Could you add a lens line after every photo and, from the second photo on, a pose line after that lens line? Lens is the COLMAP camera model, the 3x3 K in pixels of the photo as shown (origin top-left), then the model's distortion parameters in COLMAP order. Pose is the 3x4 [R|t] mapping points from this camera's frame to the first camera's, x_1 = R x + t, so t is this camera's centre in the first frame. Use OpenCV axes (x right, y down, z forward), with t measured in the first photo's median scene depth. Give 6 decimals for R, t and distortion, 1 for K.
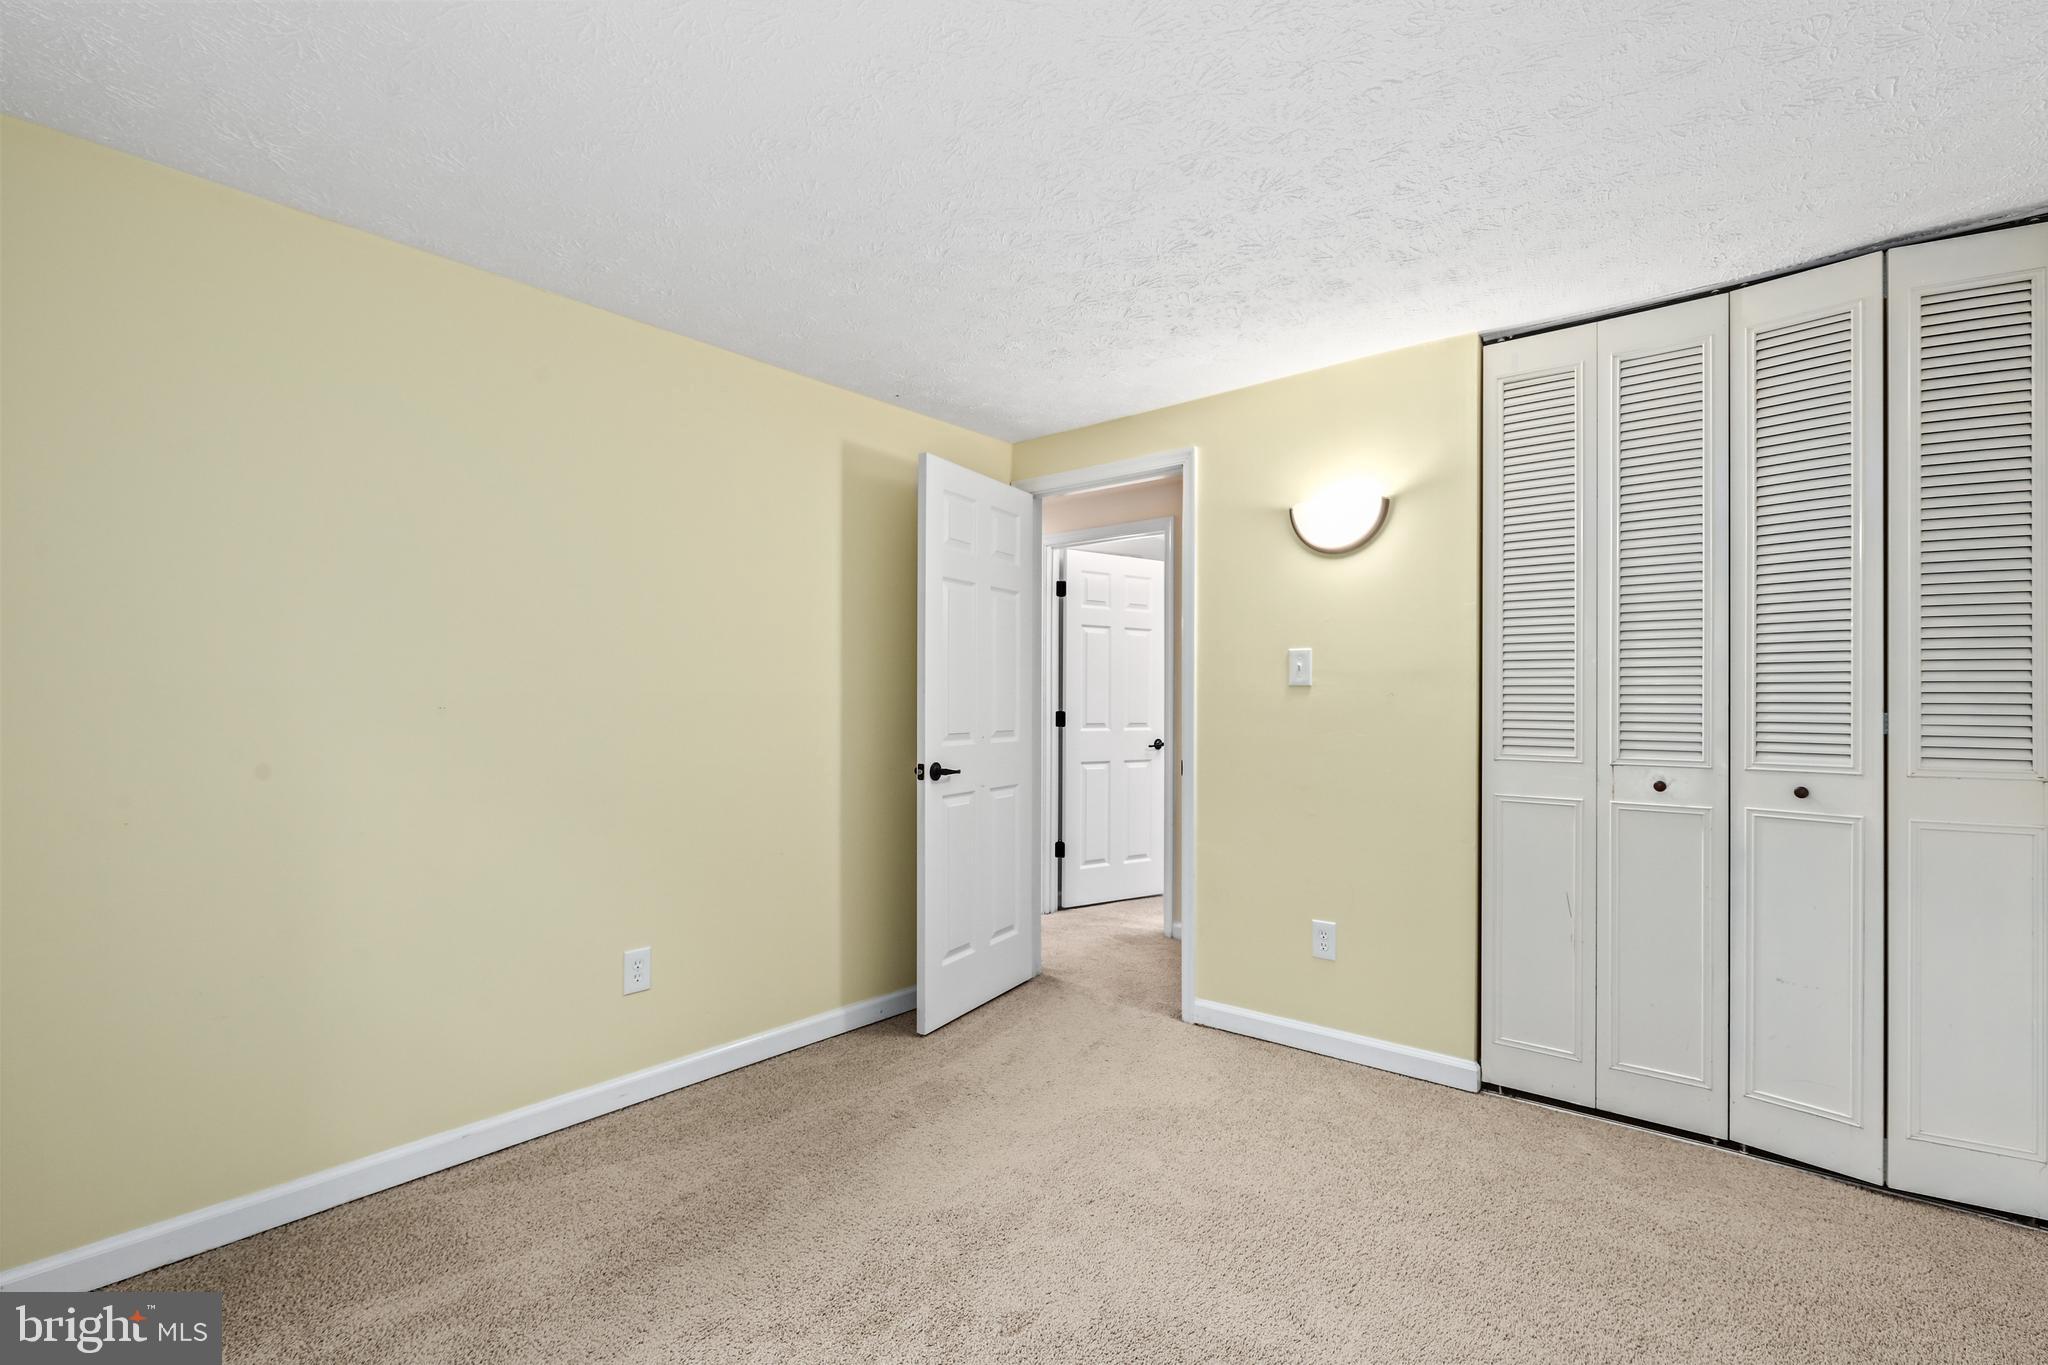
lens RADIAL K [[918.6, 0, 1031.2], [0, 918.6, 699.2], [0, 0, 1]] dist [0.000560, 0.000805]
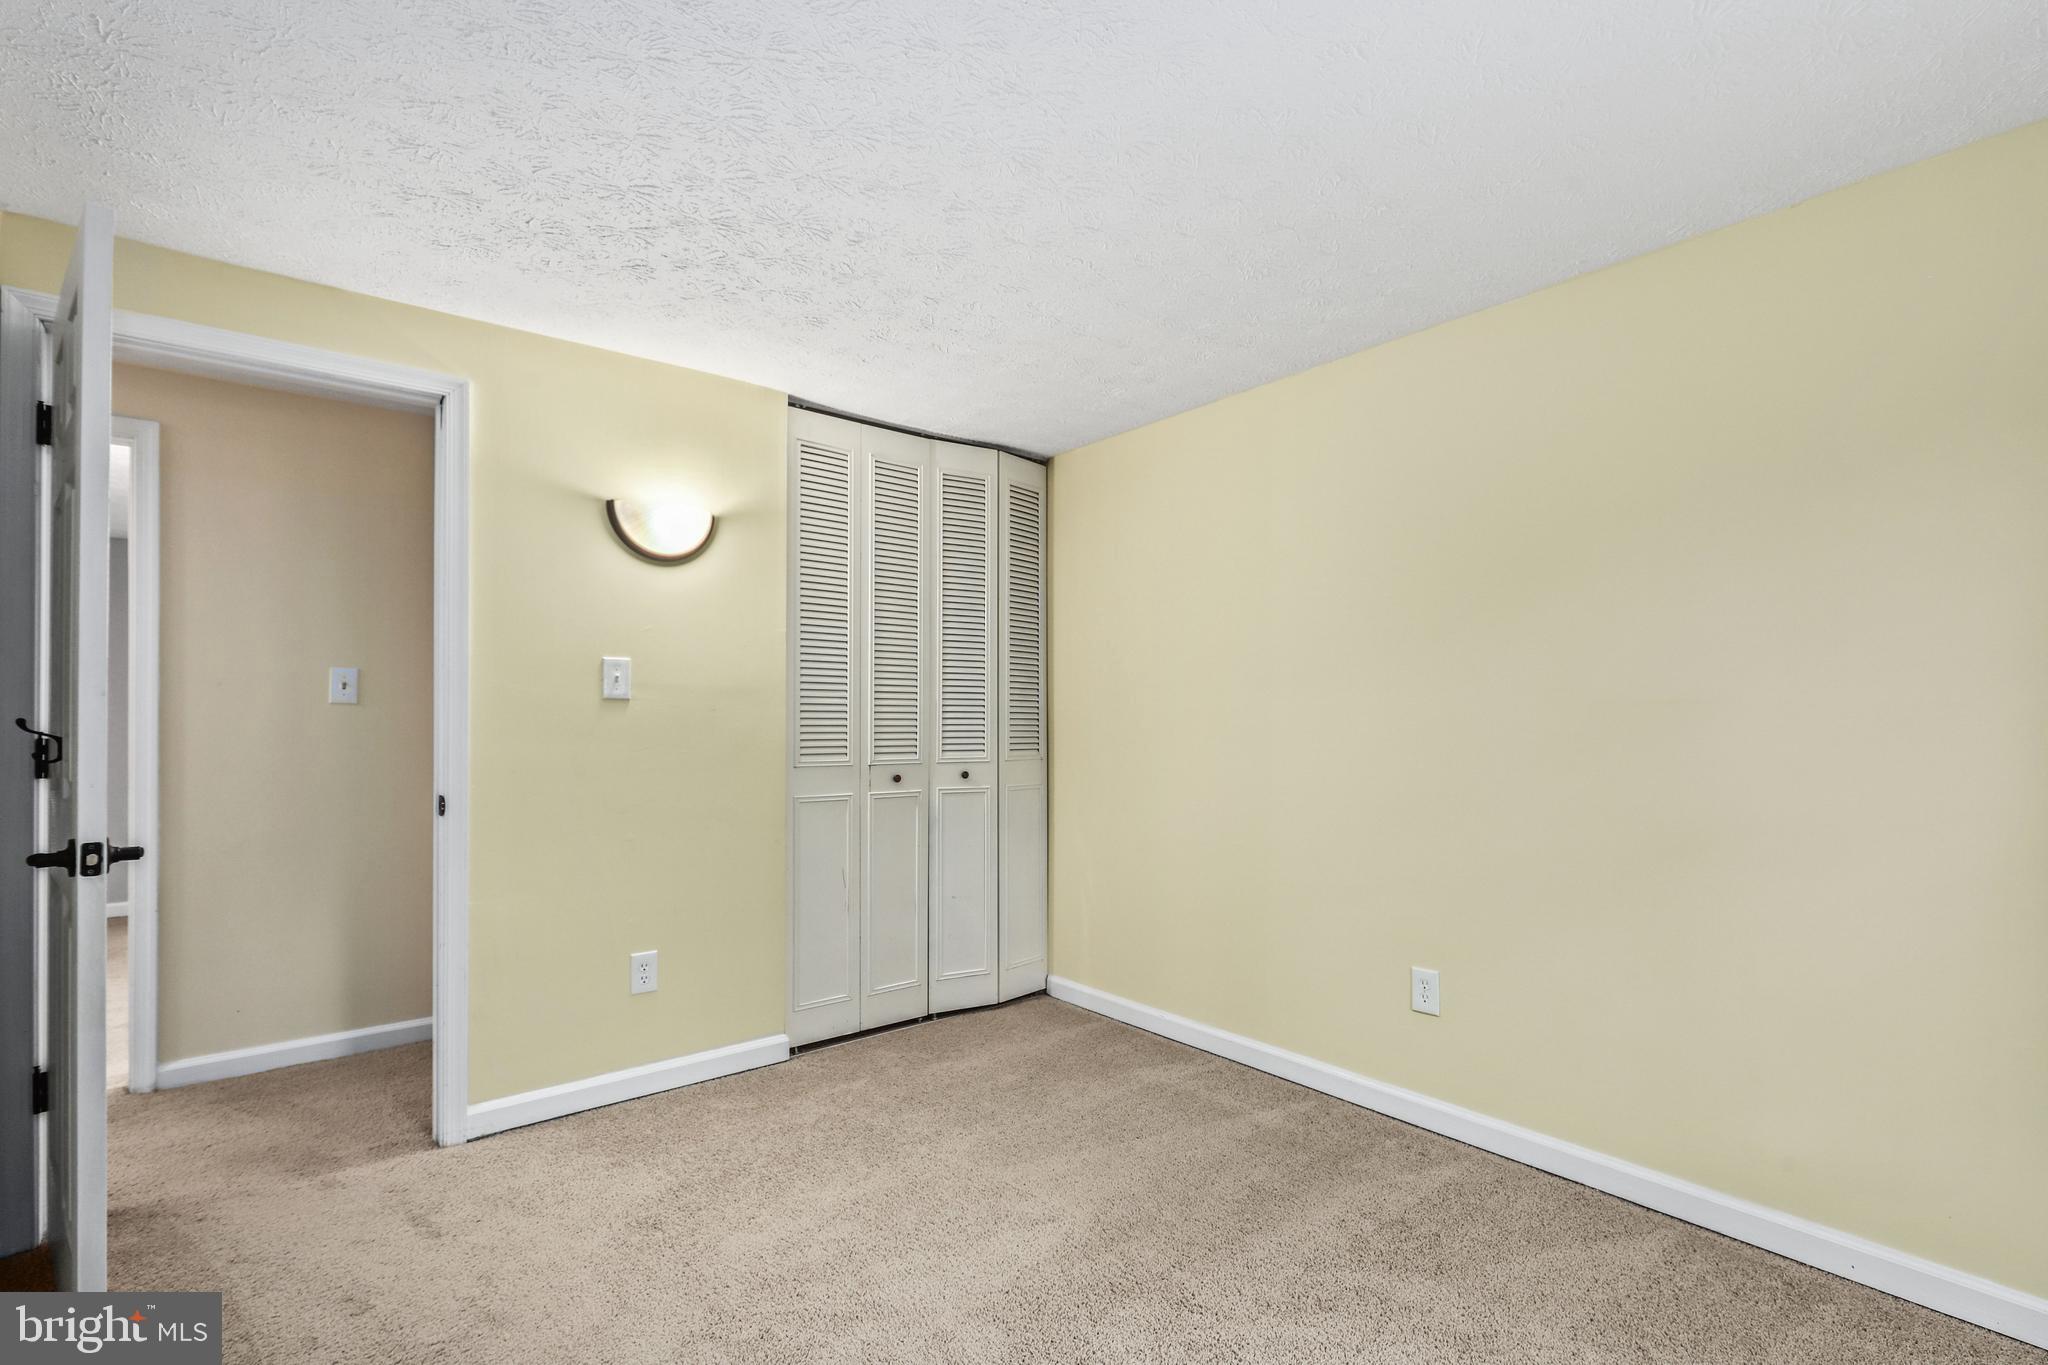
lens RADIAL K [[933.2, 0, 1024.5], [0, 933.2, 714.5], [0, 0, 1]] dist [0.000411, -0.000100]
pose [[0.198955, 0.002041, 0.980007, -0.585327], [-0.006212, 0.999980, -0.000822, -0.001065], [-0.979989, -0.005924, 0.198964, 0.480085]]
